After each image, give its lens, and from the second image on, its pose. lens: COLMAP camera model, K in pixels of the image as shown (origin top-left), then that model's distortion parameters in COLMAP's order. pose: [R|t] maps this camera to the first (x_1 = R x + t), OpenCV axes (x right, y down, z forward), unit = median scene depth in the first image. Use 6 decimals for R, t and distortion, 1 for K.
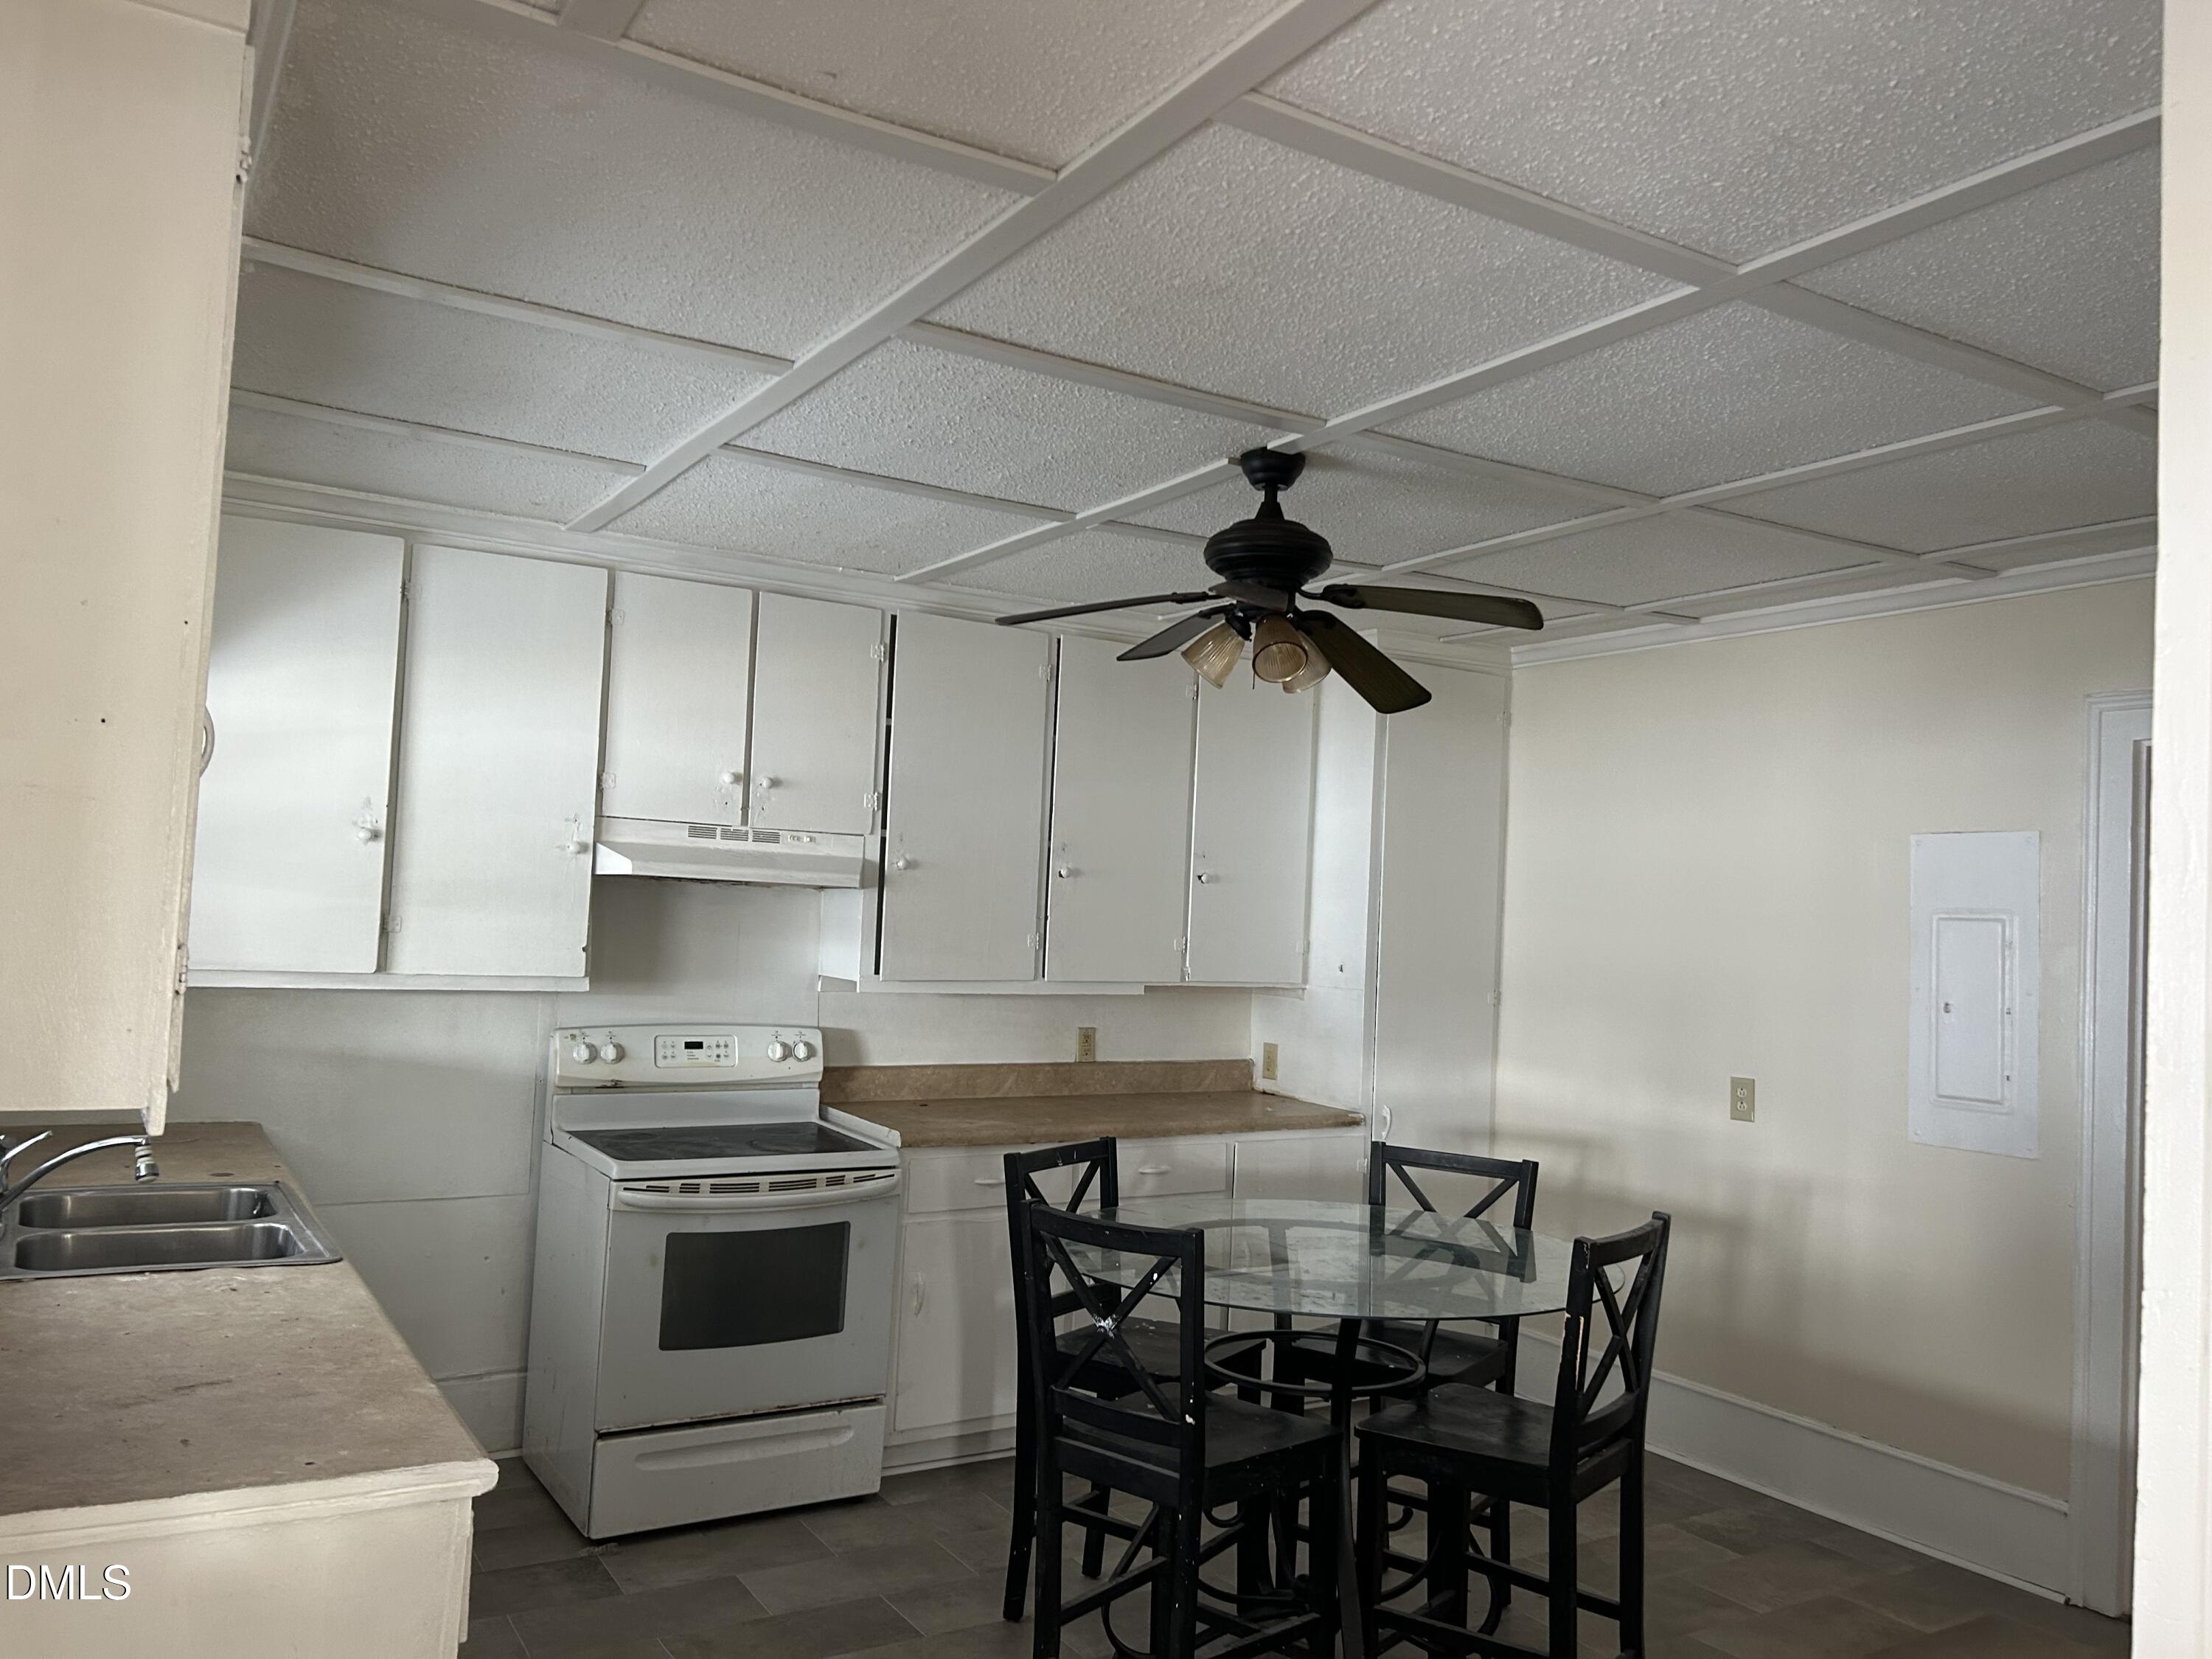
lens RADIAL K [[1657.0, 0, 1164.1], [0, 1657.0, 805.5], [0, 0, 1]] dist [0.062272, -0.068705]
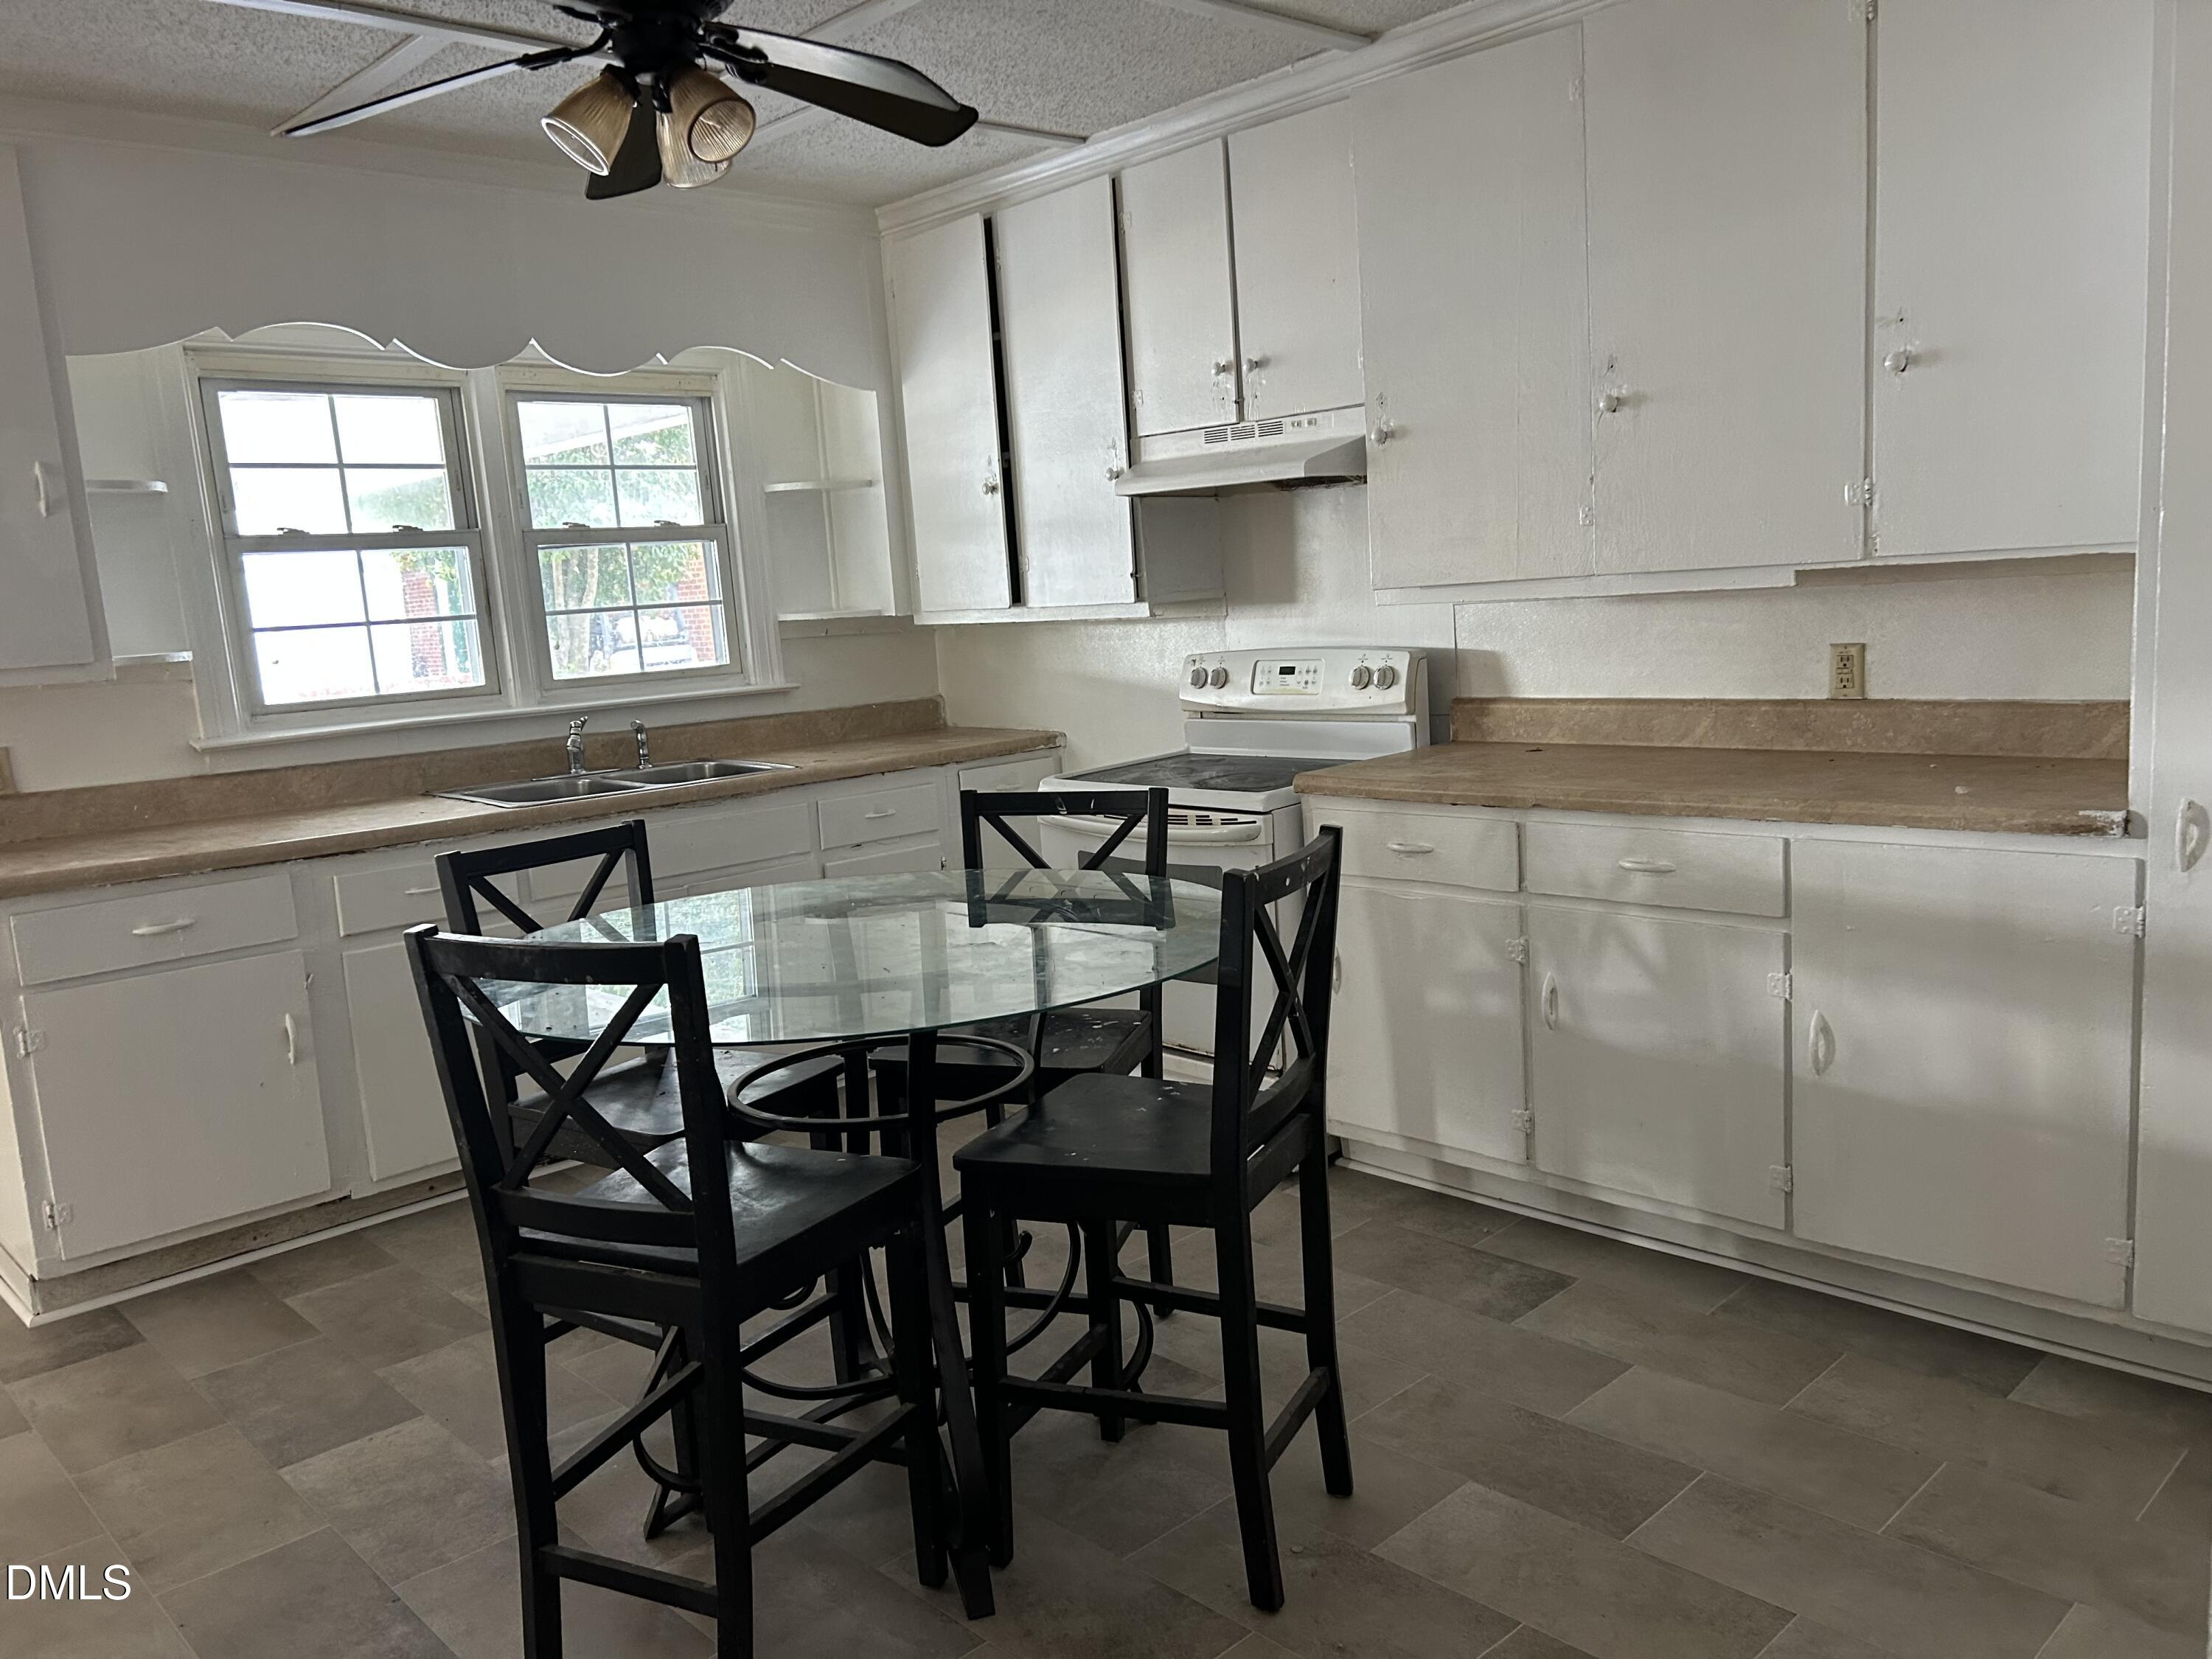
lens RADIAL K [[1657.0, 0, 1118.3], [0, 1657.0, 839.2], [0, 0, 1]] dist [0.062272, -0.068705]
pose [[0.199527, 0.093168, -0.975453, 0.578009], [0.129447, 0.984239, 0.120485, 0.108740], [0.971305, -0.150309, 0.184322, 0.698502]]
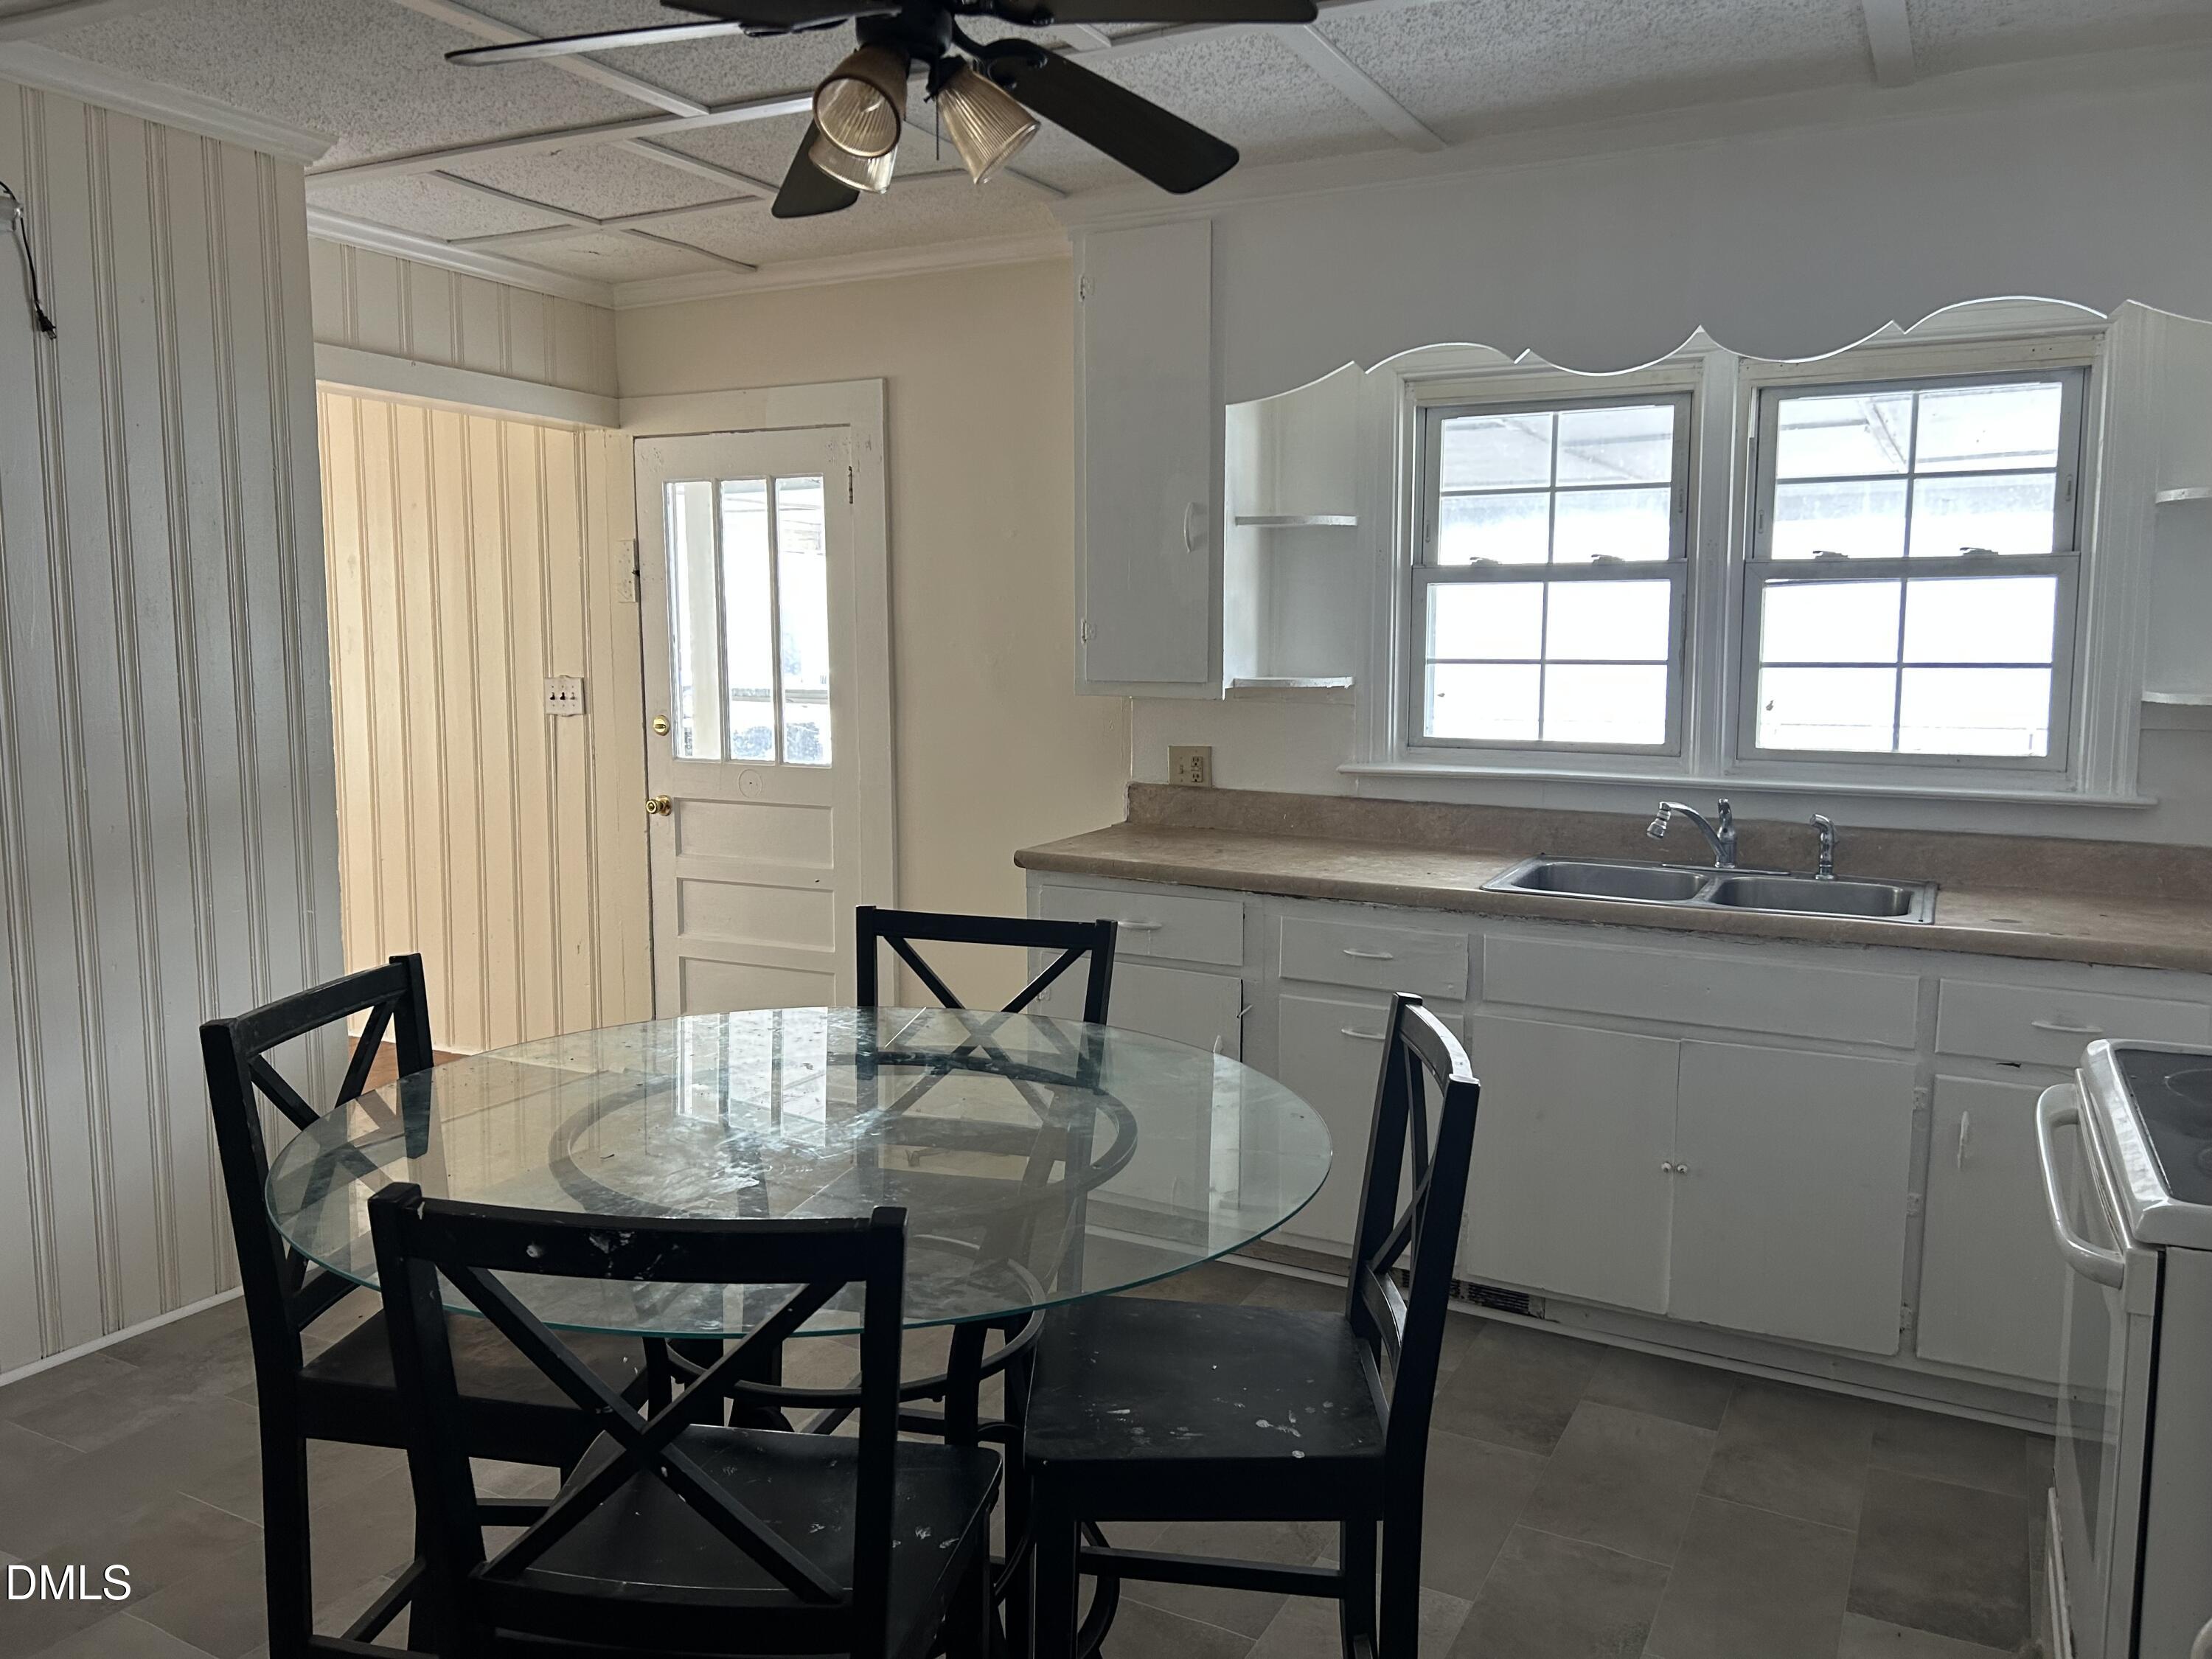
lens RADIAL K [[1657.0, 0, 1109.2], [0, 1657.0, 824.8], [0, 0, 1]] dist [0.062272, -0.068705]
pose [[-0.866917, 0.005760, -0.498420, 0.214037], [-0.016117, 0.999086, 0.039579, 0.101908], [0.498193, 0.042344, -0.866032, 1.080201]]
